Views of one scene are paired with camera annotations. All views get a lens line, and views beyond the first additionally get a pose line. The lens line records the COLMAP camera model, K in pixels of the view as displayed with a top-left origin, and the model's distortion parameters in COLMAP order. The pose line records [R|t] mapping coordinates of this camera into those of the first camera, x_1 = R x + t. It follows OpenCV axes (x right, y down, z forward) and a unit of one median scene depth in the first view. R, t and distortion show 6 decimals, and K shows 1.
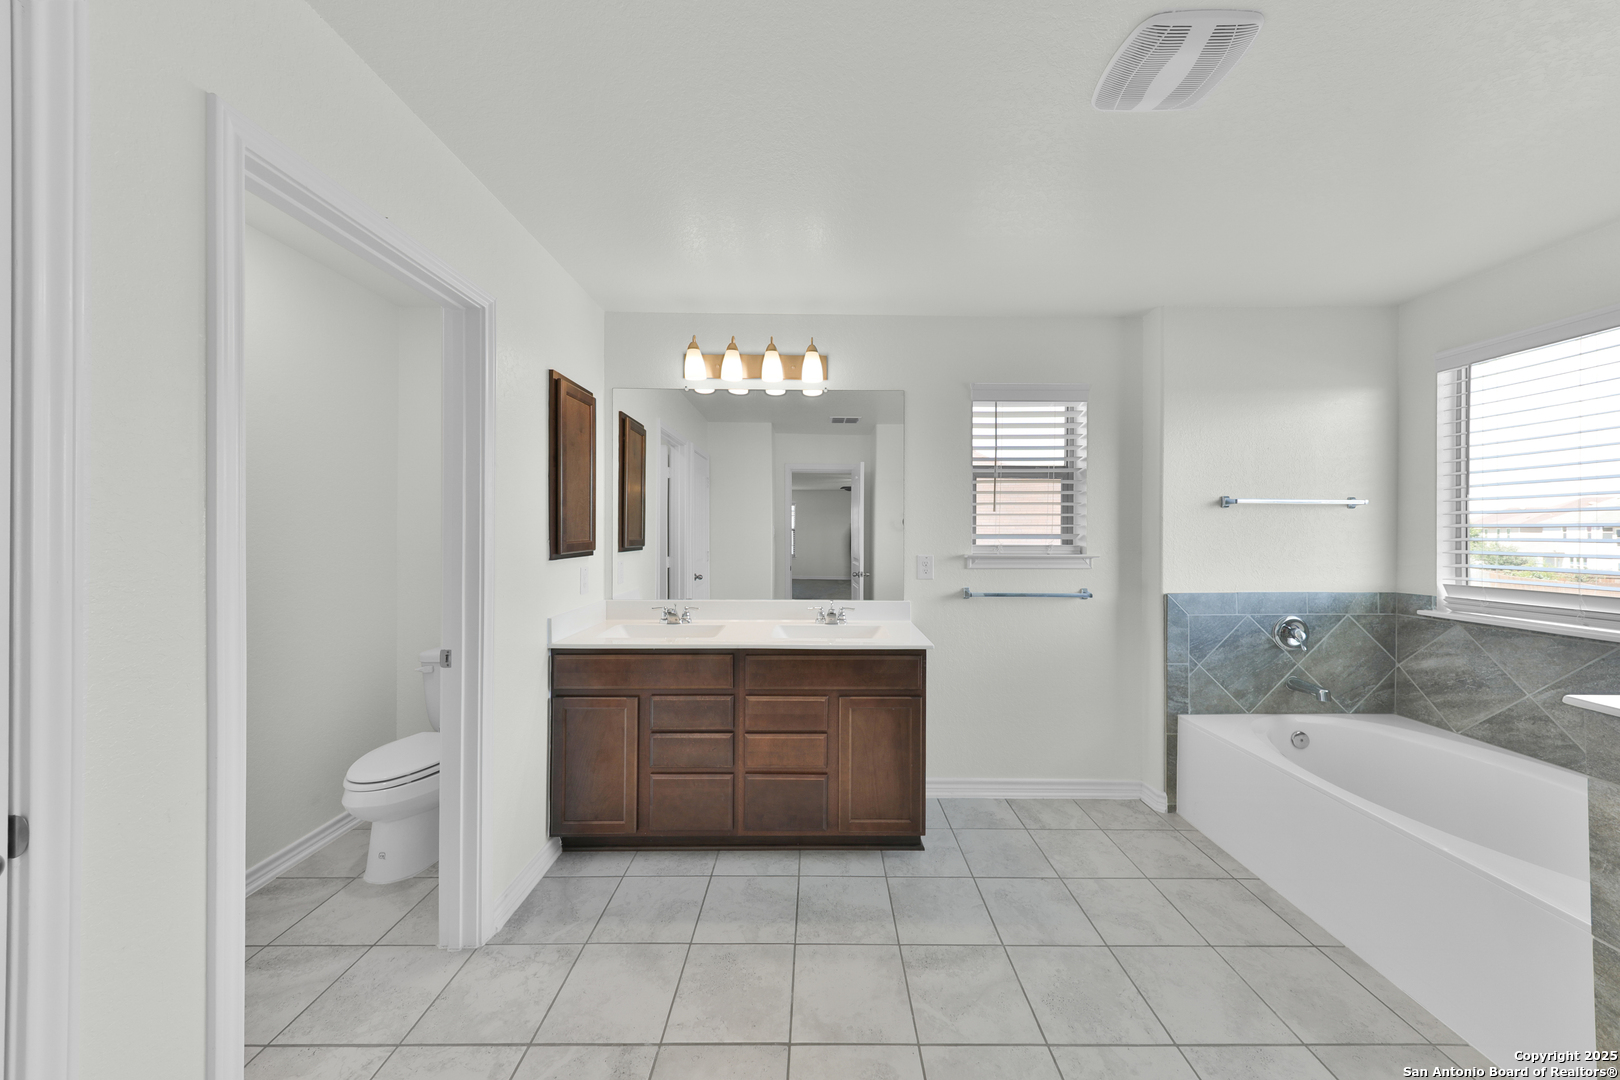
lens RADIAL K [[532.7, 0, 816.3], [0, 532.7, 530.3], [0, 0, 1]] dist [-0.000408, -0.000220]
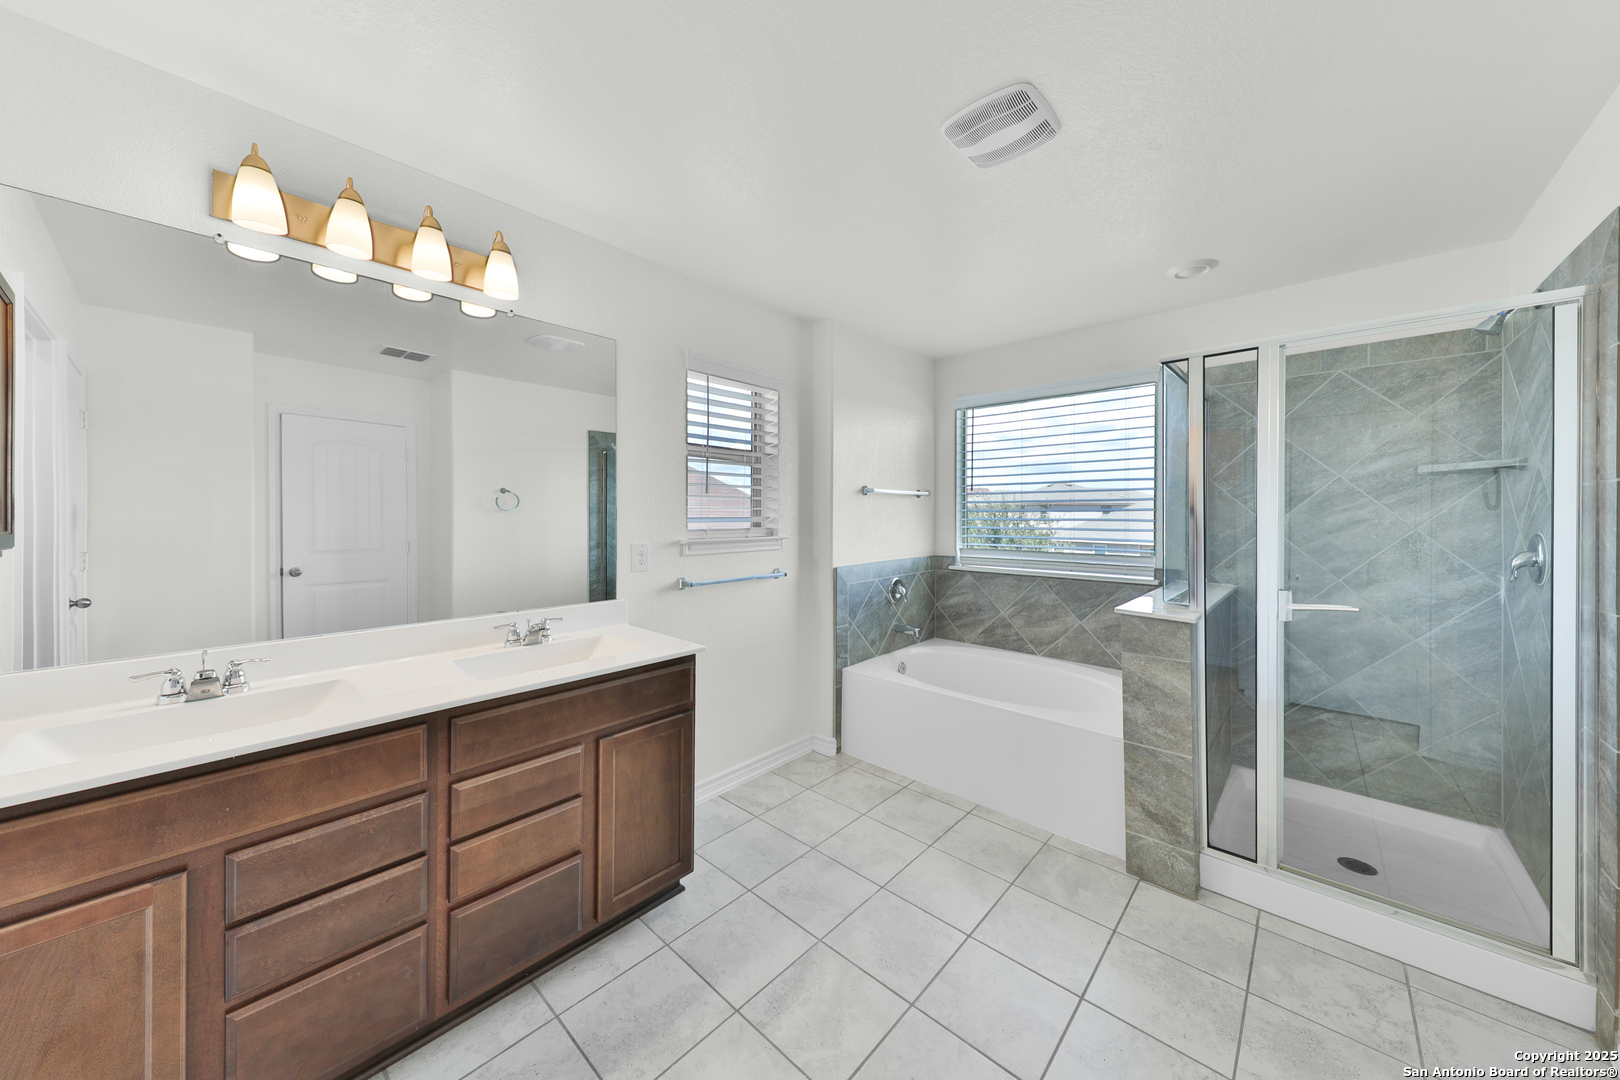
lens RADIAL K [[551.5, 0, 813.8], [0, 551.5, 517.9], [0, 0, 1]] dist [0.009730, -0.004370]
pose [[0.674050, -0.007567, 0.738647, -0.268160], [-0.001794, 0.999928, 0.011881, -0.004335], [-0.738683, -0.009333, 0.673988, 0.221879]]
